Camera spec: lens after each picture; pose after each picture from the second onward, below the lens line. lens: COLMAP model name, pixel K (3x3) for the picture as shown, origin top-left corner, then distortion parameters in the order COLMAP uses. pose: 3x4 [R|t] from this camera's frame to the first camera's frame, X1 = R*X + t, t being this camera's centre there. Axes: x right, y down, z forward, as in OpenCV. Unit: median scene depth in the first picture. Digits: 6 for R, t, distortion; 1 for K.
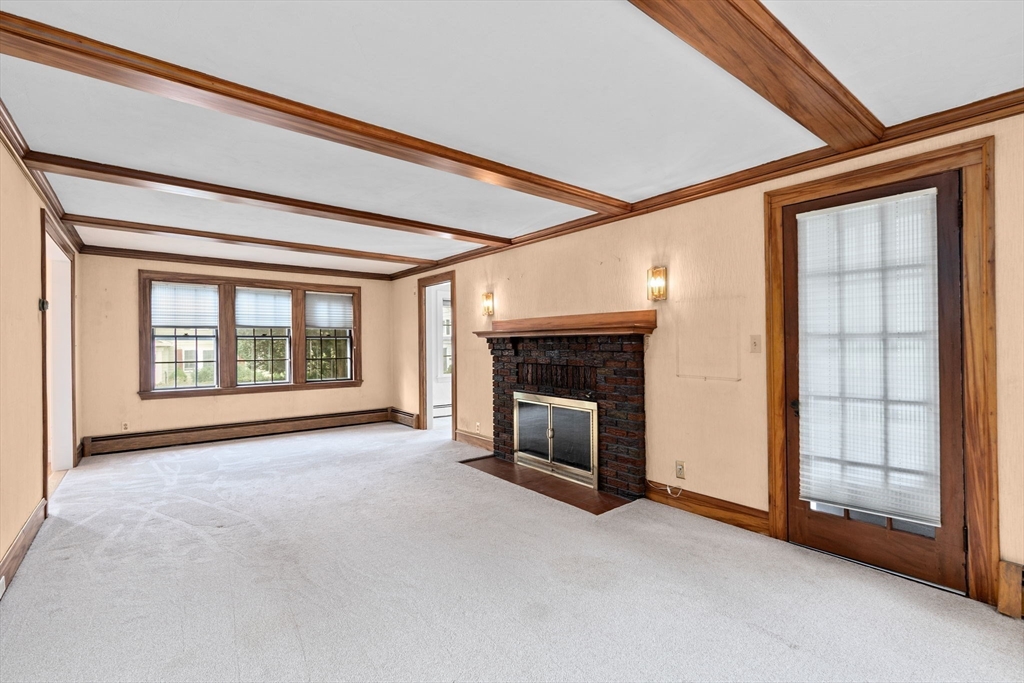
lens RADIAL K [[460.9, 0, 508.3], [0, 460.9, 339.0], [0, 0, 1]] dist [0.011711, -0.003324]
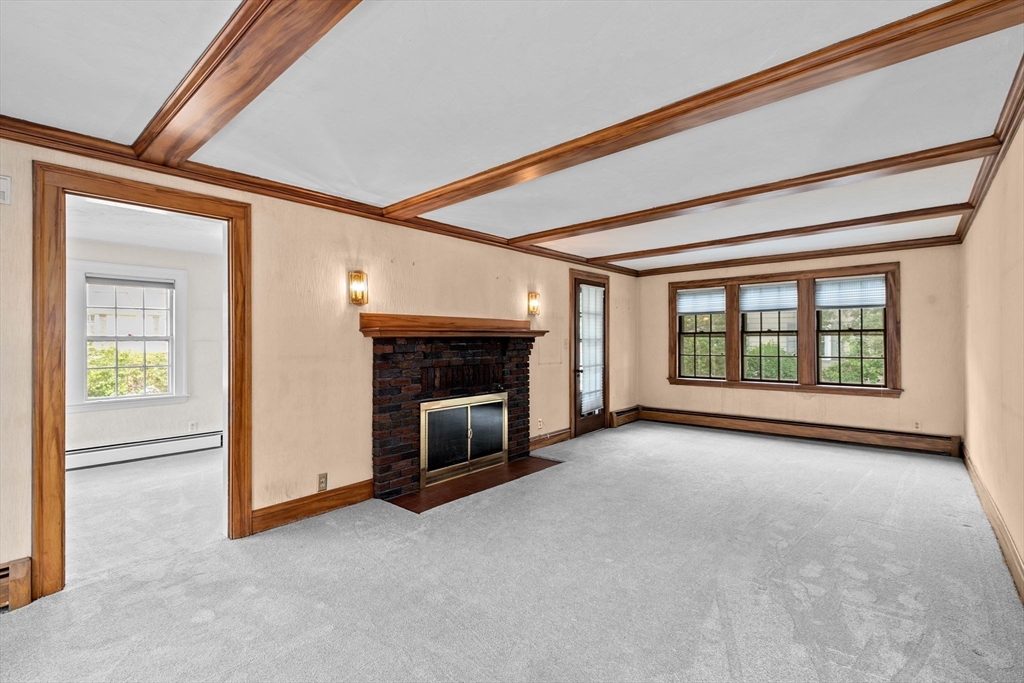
lens RADIAL K [[460.9, 0, 508.3], [0, 460.9, 339.0], [0, 0, 1]] dist [0.011711, -0.003324]
pose [[-0.178992, 0.016670, 0.983709, -0.914416], [0.004152, 0.999860, -0.016188, 0.015238], [-0.983842, 0.001187, -0.179036, 1.091445]]
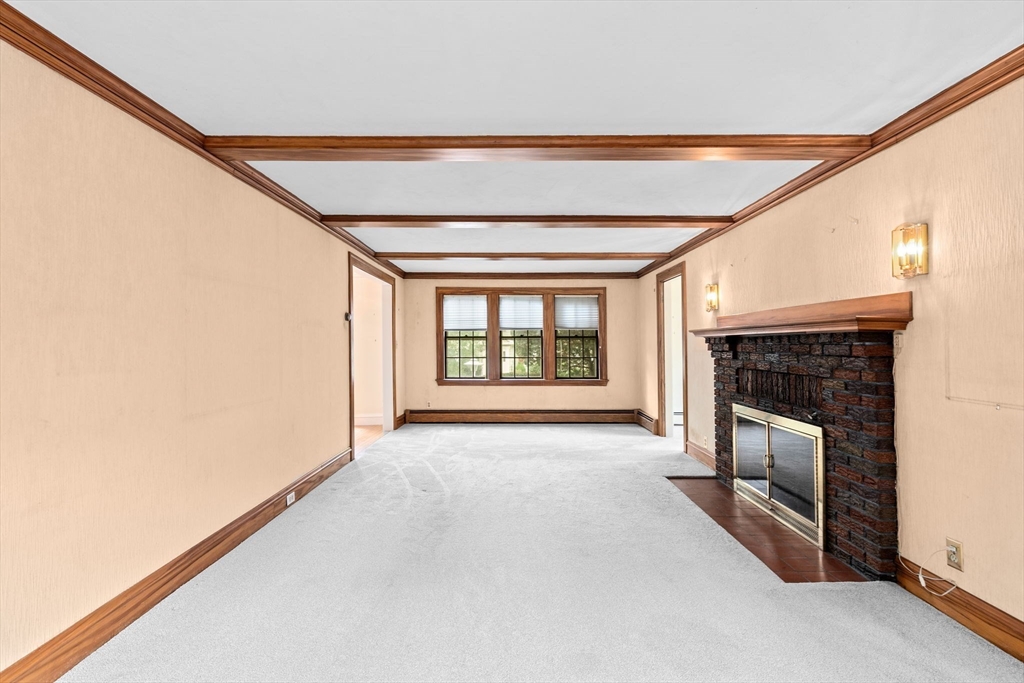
lens RADIAL K [[460.9, 0, 508.3], [0, 460.9, 339.0], [0, 0, 1]] dist [0.011711, -0.003324]
pose [[0.780651, -0.003126, -0.624959, 0.234299], [0.003635, 0.999993, -0.000462, 0.000004], [0.624956, -0.001911, 0.780657, 0.125741]]
